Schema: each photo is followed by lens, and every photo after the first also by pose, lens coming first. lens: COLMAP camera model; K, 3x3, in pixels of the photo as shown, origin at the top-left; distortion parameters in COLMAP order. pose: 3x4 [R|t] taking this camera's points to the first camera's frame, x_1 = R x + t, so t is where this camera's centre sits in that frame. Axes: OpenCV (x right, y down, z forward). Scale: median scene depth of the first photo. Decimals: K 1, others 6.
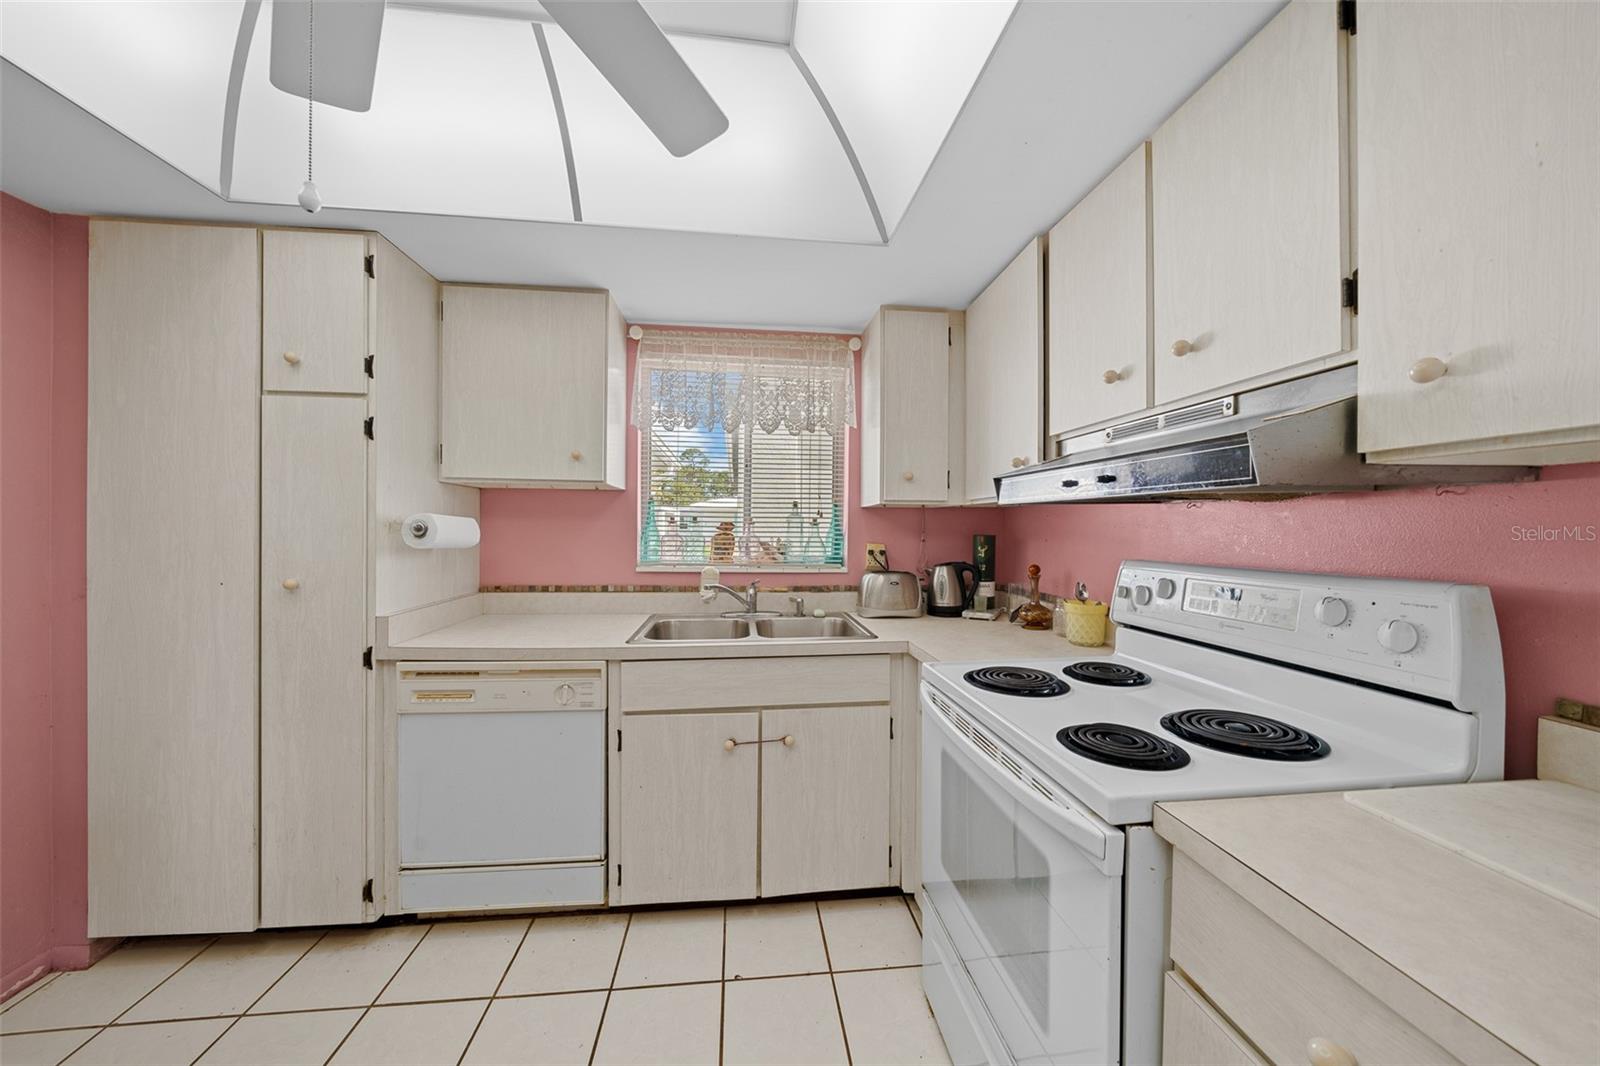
lens RADIAL K [[546.2, 0, 798.2], [0, 546.2, 529.4], [0, 0, 1]] dist [-0.011743, -0.000044]
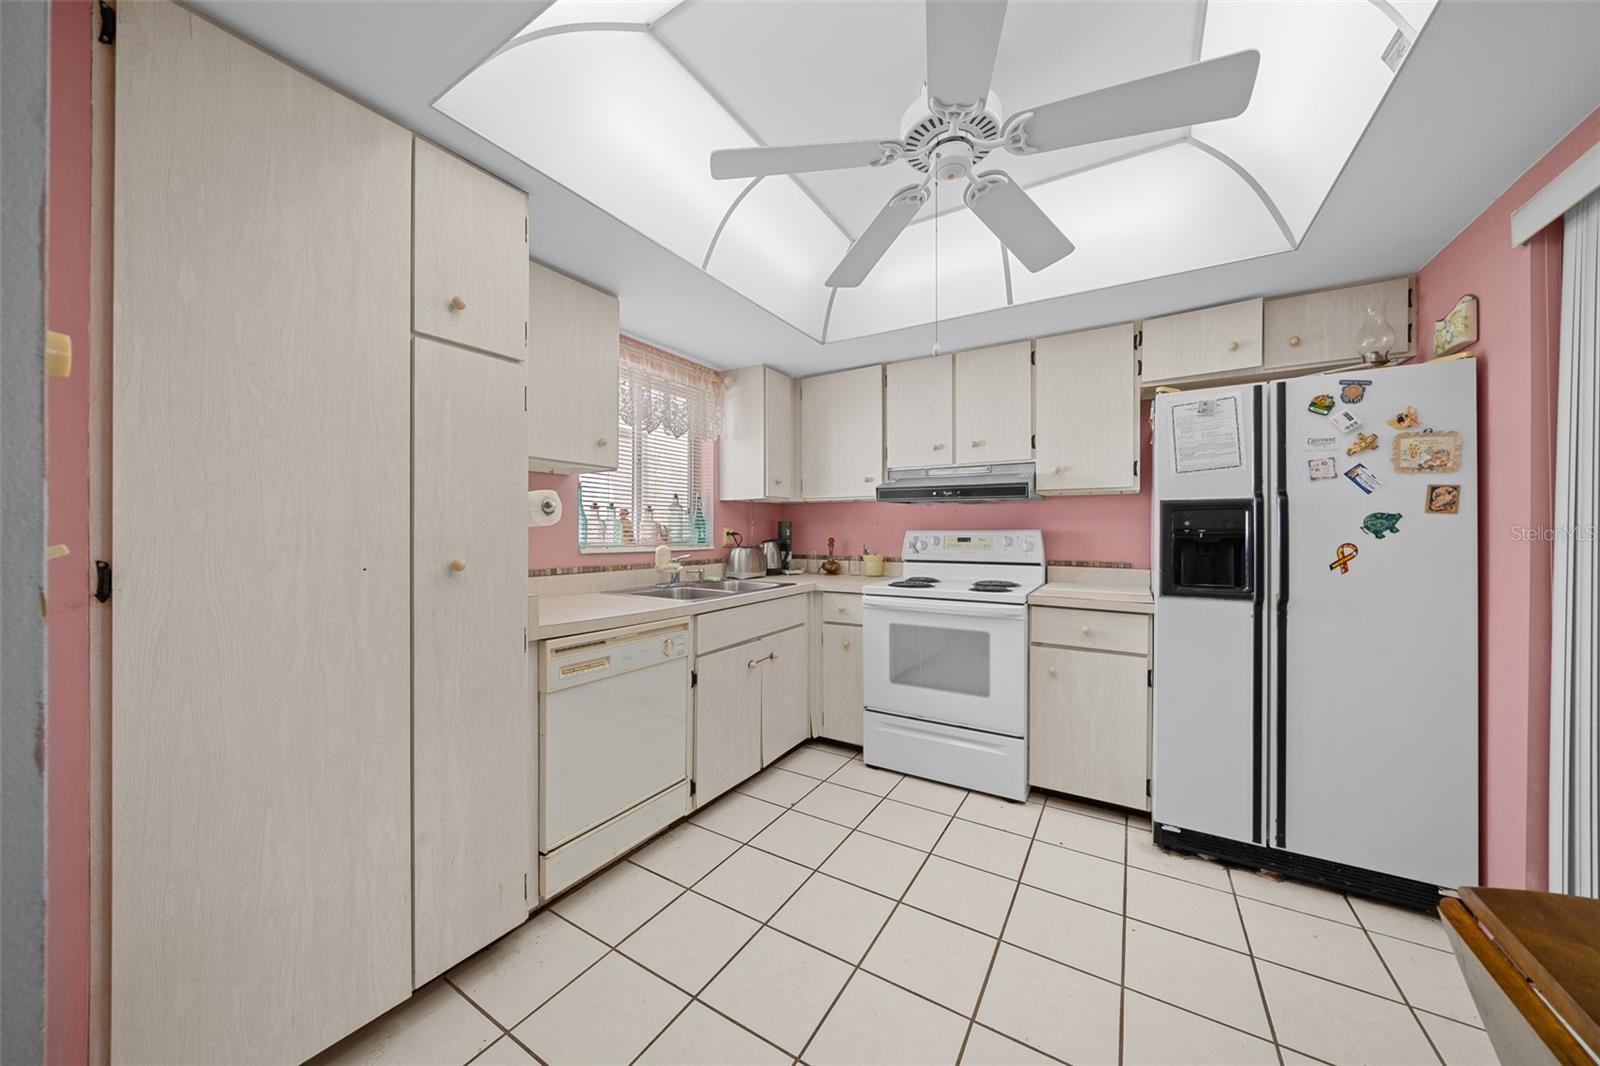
lens RADIAL K [[546.2, 0, 798.1], [0, 546.2, 530.4], [0, 0, 1]] dist [-0.011743, -0.000044]
pose [[0.615503, -0.006430, 0.788108, -1.152546], [0.005097, 0.999978, 0.004179, 0.039903], [-0.788118, 0.001445, 0.615522, 0.032267]]
